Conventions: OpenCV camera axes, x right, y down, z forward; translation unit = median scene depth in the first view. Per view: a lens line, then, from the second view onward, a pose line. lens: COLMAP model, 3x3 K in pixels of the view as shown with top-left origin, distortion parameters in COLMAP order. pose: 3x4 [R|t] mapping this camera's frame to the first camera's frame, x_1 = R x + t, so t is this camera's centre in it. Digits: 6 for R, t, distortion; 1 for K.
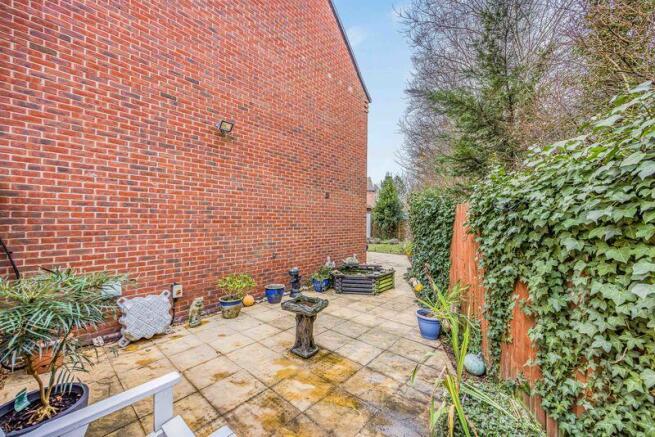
lens RADIAL K [[255.1, 0, 329.1], [0, 255.1, 218.2], [0, 0, 1]] dist [-0.002484, -0.000144]
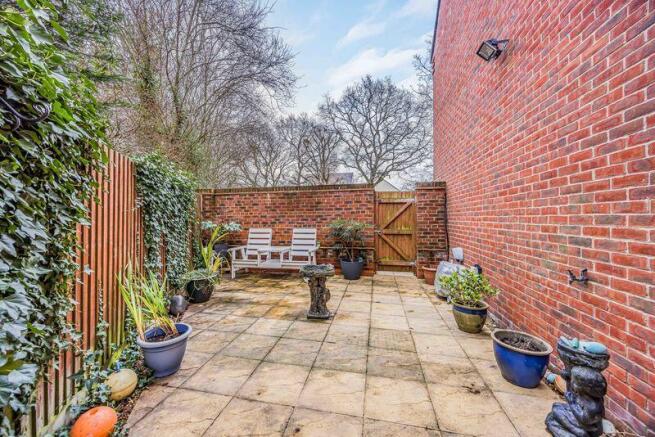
lens RADIAL K [[255.1, 0, 329.1], [0, 255.1, 218.2], [0, 0, 1]] dist [-0.002484, -0.000144]
pose [[-0.862791, -0.007818, -0.505500, 0.415098], [0.001101, 0.999849, -0.017343, 0.127884], [0.505559, -0.015519, -0.862652, 1.948813]]
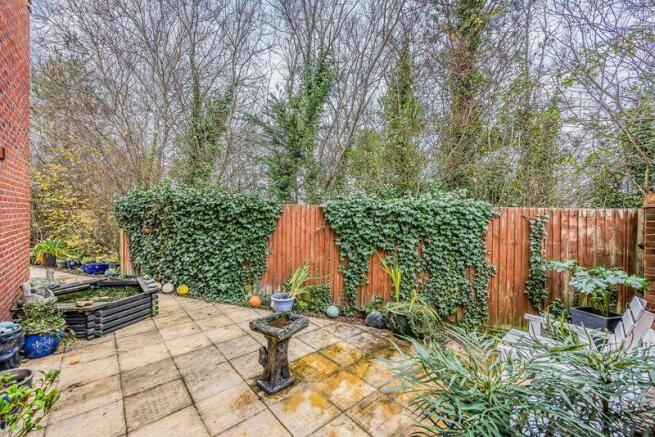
lens RADIAL K [[255.1, 0, 329.1], [0, 255.1, 218.2], [0, 0, 1]] dist [-0.002484, -0.000144]
pose [[0.117257, -0.006340, 0.993081, -0.871080], [-0.046593, 0.998843, 0.011878, -0.021431], [-0.992008, -0.047664, 0.116826, 0.753979]]
